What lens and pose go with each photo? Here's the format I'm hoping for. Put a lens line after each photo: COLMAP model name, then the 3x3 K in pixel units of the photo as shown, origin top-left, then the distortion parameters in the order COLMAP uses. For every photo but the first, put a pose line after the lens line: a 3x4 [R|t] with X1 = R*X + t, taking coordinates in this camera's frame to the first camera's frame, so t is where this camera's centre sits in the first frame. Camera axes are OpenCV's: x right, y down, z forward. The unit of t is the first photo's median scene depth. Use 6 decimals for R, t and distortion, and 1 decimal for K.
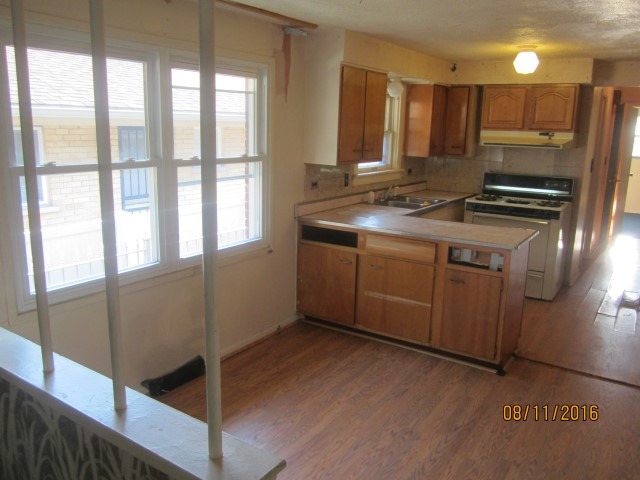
lens RADIAL K [[536.1, 0, 320.0], [0, 536.1, 240.0], [0, 0, 1]] dist [-0.002042, -0.000618]
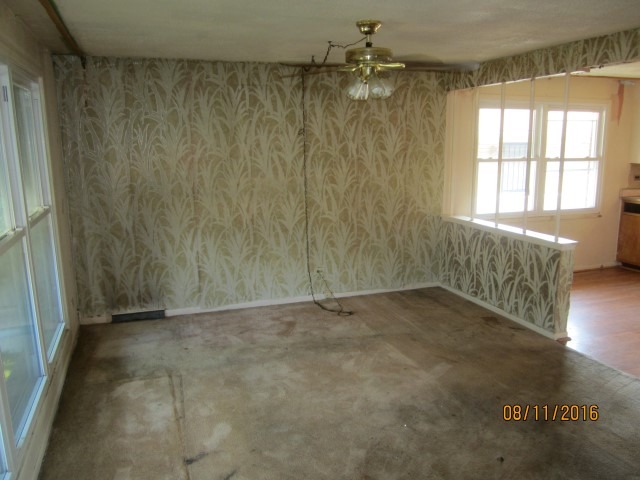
lens RADIAL K [[502.6, 0, 320.0], [0, 502.6, 240.0], [0, 0, 1]] dist [-0.002316, -0.073914]
pose [[0.789314, 0.083412, -0.608297, 0.172866], [-0.098678, 0.995084, 0.008406, 0.174419], [0.606008, 0.053390, 0.793665, -0.756282]]
